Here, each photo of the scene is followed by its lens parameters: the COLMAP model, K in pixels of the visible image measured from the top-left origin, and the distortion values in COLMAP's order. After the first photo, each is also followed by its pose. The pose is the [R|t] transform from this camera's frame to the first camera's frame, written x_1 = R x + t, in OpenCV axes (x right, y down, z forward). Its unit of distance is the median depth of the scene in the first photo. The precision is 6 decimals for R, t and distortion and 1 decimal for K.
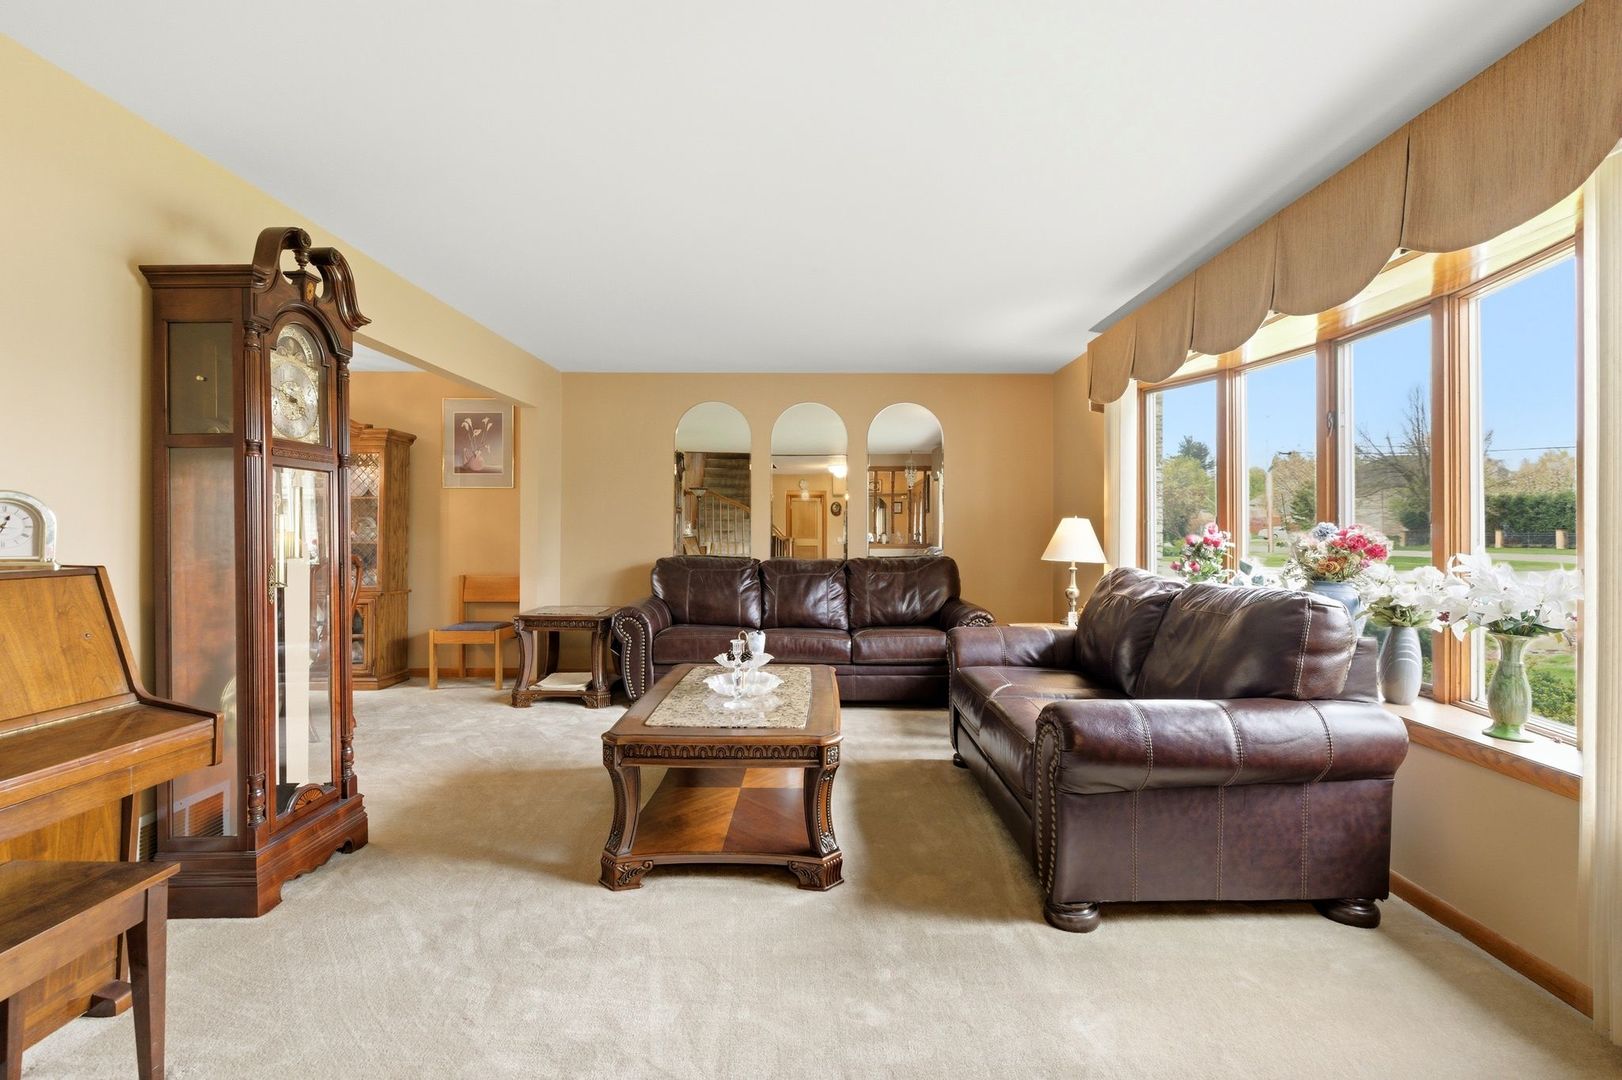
lens RADIAL K [[744.7, 0, 819.1], [0, 744.7, 529.0], [0, 0, 1]] dist [-0.000830, -0.000717]
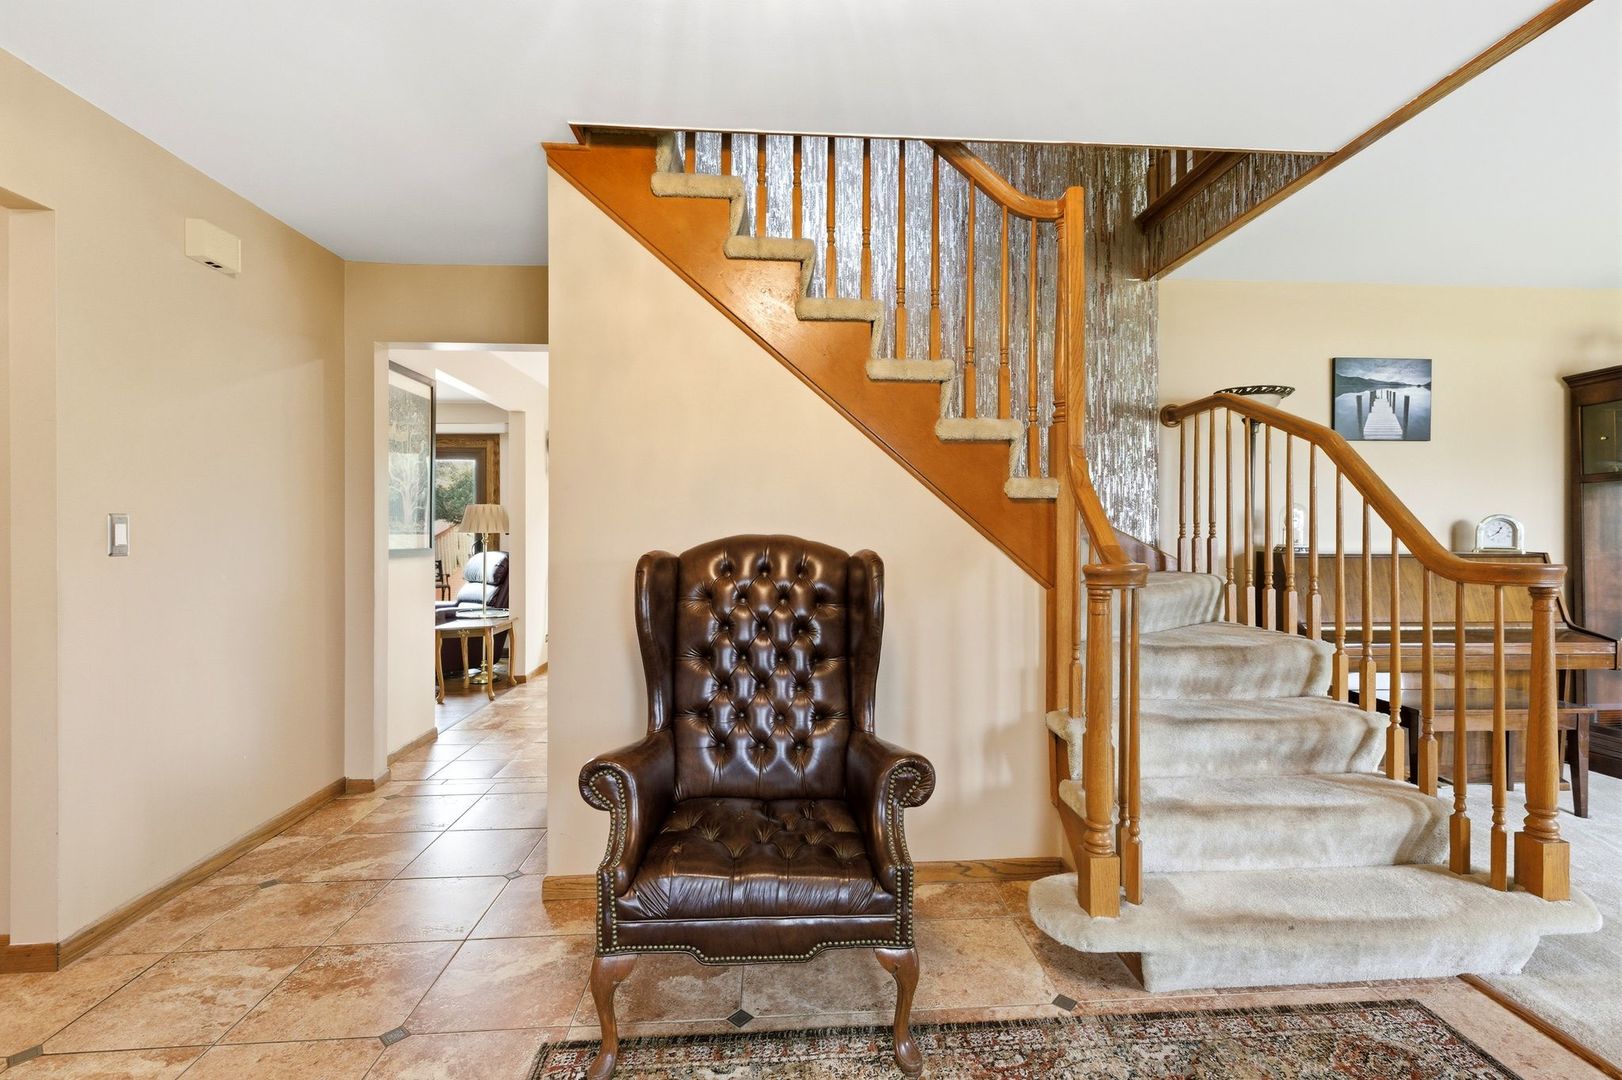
lens RADIAL K [[744.7, 0, 819.1], [0, 744.7, 529.0], [0, 0, 1]] dist [-0.000830, -0.000717]
pose [[0.071371, -0.004435, -0.997440, 0.647252], [0.003350, 0.999986, -0.004207, -0.007150], [0.997444, -0.003041, 0.071385, -0.805069]]
